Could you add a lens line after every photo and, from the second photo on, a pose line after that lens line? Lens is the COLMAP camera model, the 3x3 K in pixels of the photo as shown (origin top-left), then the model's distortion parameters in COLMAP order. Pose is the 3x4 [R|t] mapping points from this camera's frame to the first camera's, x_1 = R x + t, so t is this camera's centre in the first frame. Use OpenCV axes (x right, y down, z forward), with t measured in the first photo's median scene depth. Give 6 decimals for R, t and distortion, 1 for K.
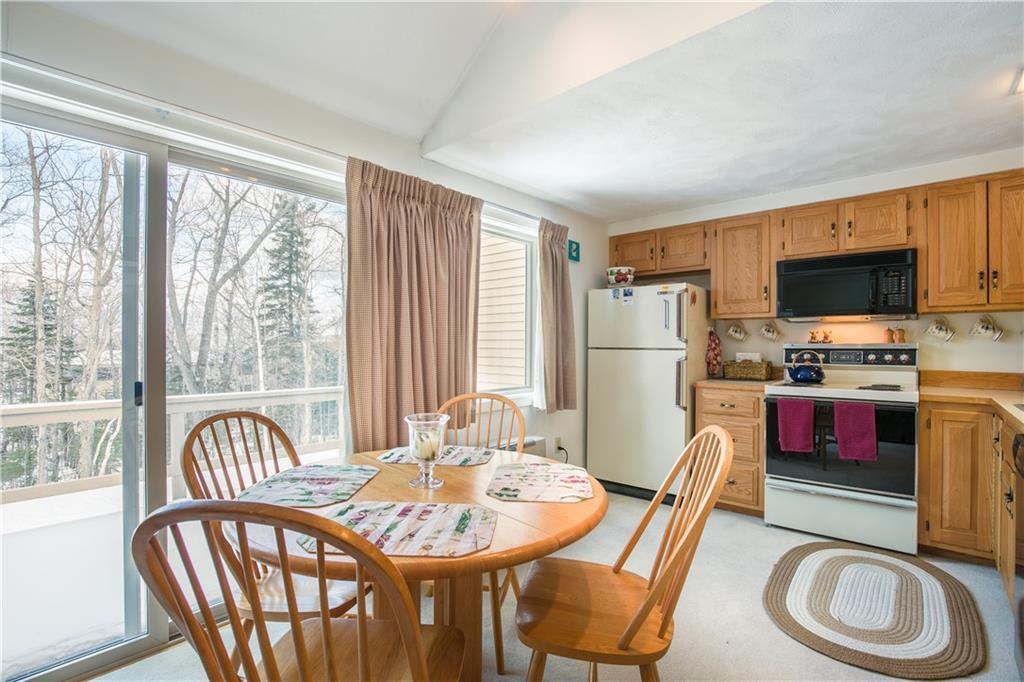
lens RADIAL K [[467.9, 0, 516.3], [0, 467.9, 343.9], [0, 0, 1]] dist [-0.033170, 0.000826]
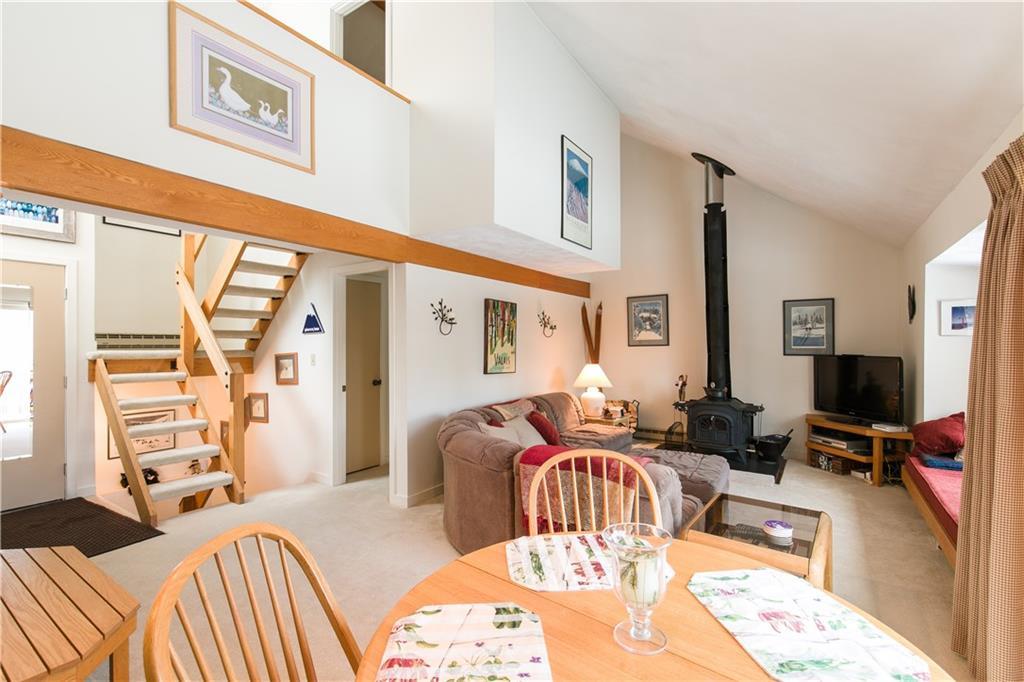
lens RADIAL K [[457.9, 0, 515.3], [0, 457.9, 344.1], [0, 0, 1]] dist [0.005738, -0.000283]
pose [[-0.990496, -0.001651, -0.137533, 0.032416], [-0.000882, 0.999984, -0.005654, -0.049930], [0.137540, -0.005479, -0.990481, 0.750238]]
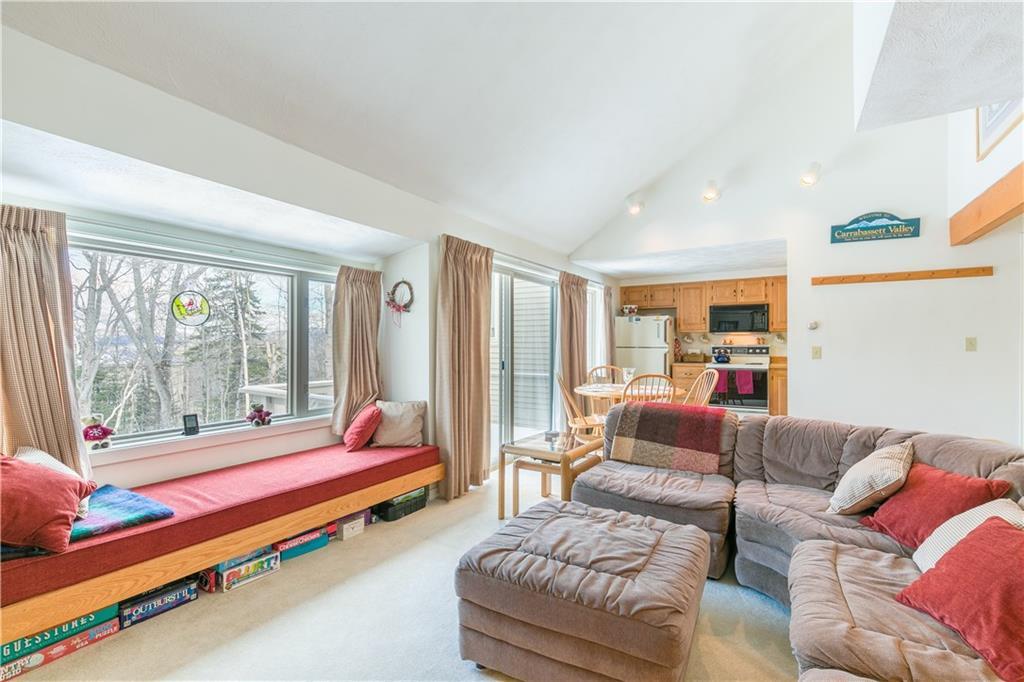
lens RADIAL K [[457.9, 0, 515.3], [0, 457.9, 344.1], [0, 0, 1]] dist [0.005738, -0.000283]
pose [[0.983051, -0.003002, 0.183305, -0.728944], [0.002663, 0.999994, 0.002094, -0.010950], [-0.183311, -0.001570, 0.983054, -0.942809]]
